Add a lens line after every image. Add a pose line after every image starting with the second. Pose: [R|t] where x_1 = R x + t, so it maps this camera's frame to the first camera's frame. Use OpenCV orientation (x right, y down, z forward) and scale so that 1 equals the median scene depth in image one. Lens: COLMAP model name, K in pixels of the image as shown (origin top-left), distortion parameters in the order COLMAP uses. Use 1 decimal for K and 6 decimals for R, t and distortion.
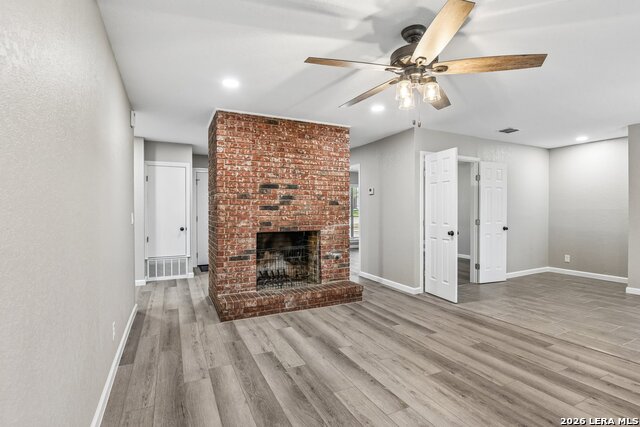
lens RADIAL K [[304.8, 0, 321.2], [0, 304.8, 215.7], [0, 0, 1]] dist [-0.033881, 0.000335]
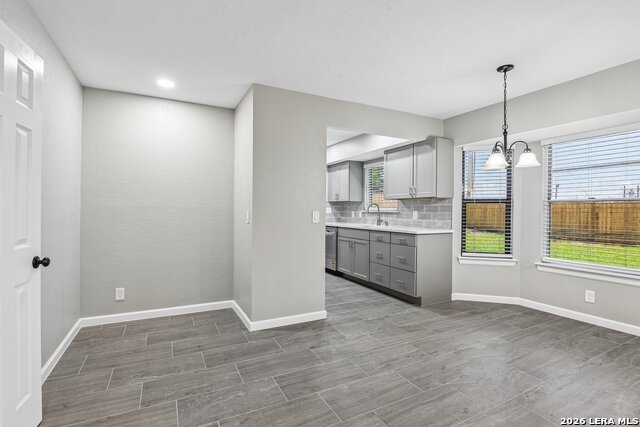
lens RADIAL K [[303.0, 0, 315.8], [0, 303.0, 213.6], [0, 0, 1]] dist [-0.001290, -0.006459]
pose [[-0.013272, -0.006912, 0.999888, 0.389073], [0.005639, 0.999960, 0.006988, -0.011206], [-0.999896, 0.005731, -0.013233, 0.953408]]
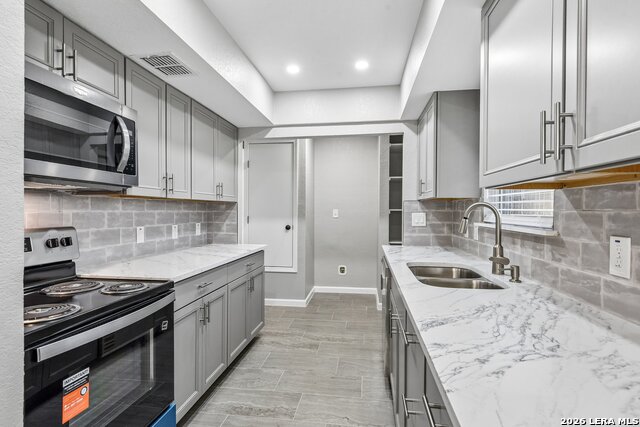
lens RADIAL K [[335.8, 0, 320.4], [0, 335.8, 209.8], [0, 0, 1]] dist [0.012222, -0.002015]
pose [[0.555514, 0.004430, 0.831496, 1.192252], [0.007697, 0.999916, -0.010469, -0.033349], [-0.831472, 0.012216, 0.555433, 0.603326]]
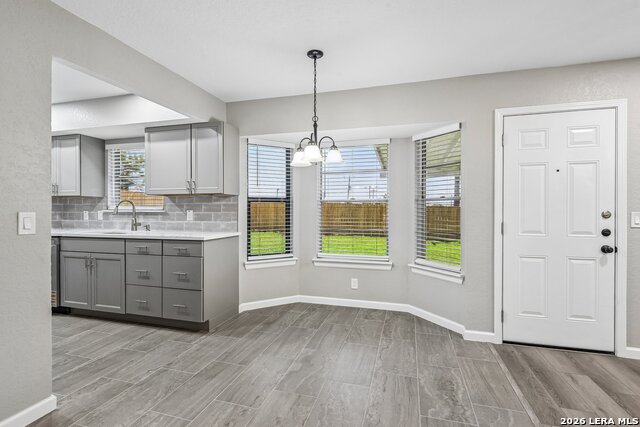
lens RADIAL K [[303.0, 0, 318.7], [0, 303.0, 214.7], [0, 0, 1]] dist [-0.001290, -0.006459]
pose [[-0.742572, -0.006668, 0.669733, 0.637361], [0.007891, 0.999794, 0.018704, -0.012747], [-0.669719, 0.019173, -0.742367, 0.980342]]
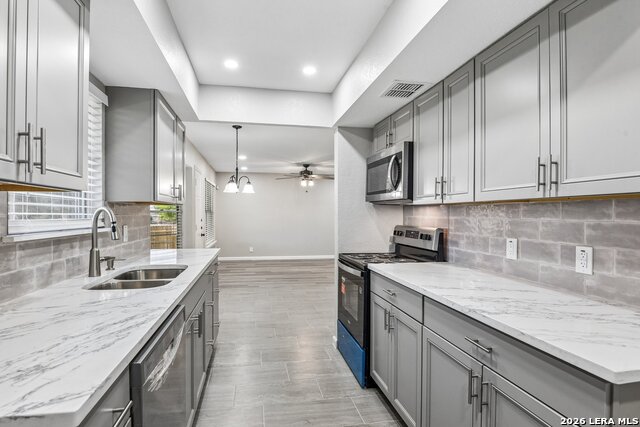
lens RADIAL K [[335.8, 0, 314.4], [0, 335.8, 216.6], [0, 0, 1]] dist [0.012222, -0.002015]
pose [[-0.272834, 0.006941, -0.962036, 2.091865], [-0.017074, 0.999782, 0.012056, -0.044168], [0.961910, 0.019715, -0.272656, 1.093768]]
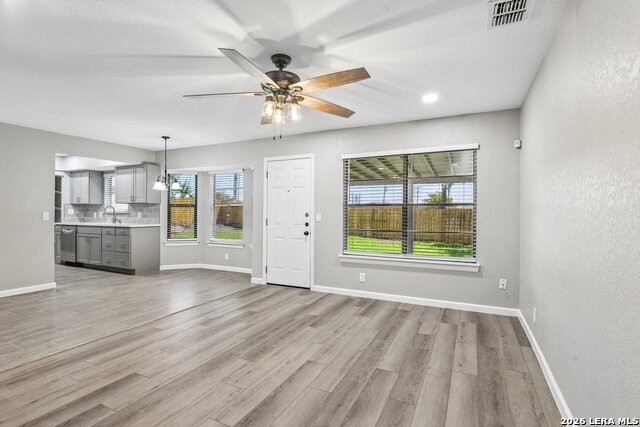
lens RADIAL K [[316.9, 0, 313.1], [0, 316.9, 215.2], [0, 0, 1]] dist [-0.024412, -0.005899]
pose [[-0.606964, -0.006547, 0.794702, -0.379141], [0.006092, 0.999898, 0.012890, -0.009682], [-0.794706, 0.012665, -0.606863, 0.841035]]
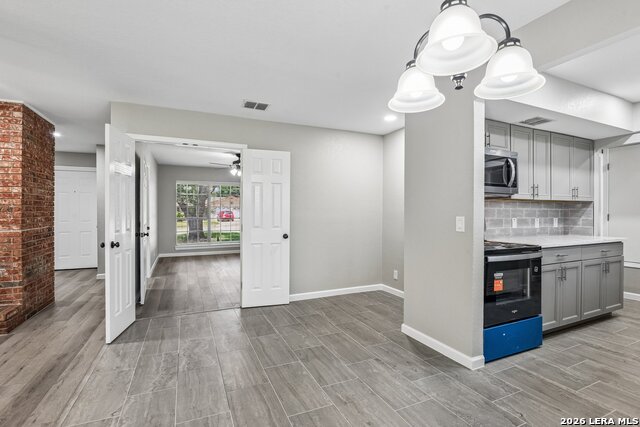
lens RADIAL K [[303.0, 0, 318.9], [0, 303.0, 212.4], [0, 0, 1]] dist [-0.001290, -0.006459]
pose [[0.999714, 0.005631, -0.023257, 0.954758], [-0.005925, 0.999903, -0.012595, -0.012615], [0.023184, 0.012729, 0.999650, 0.297809]]
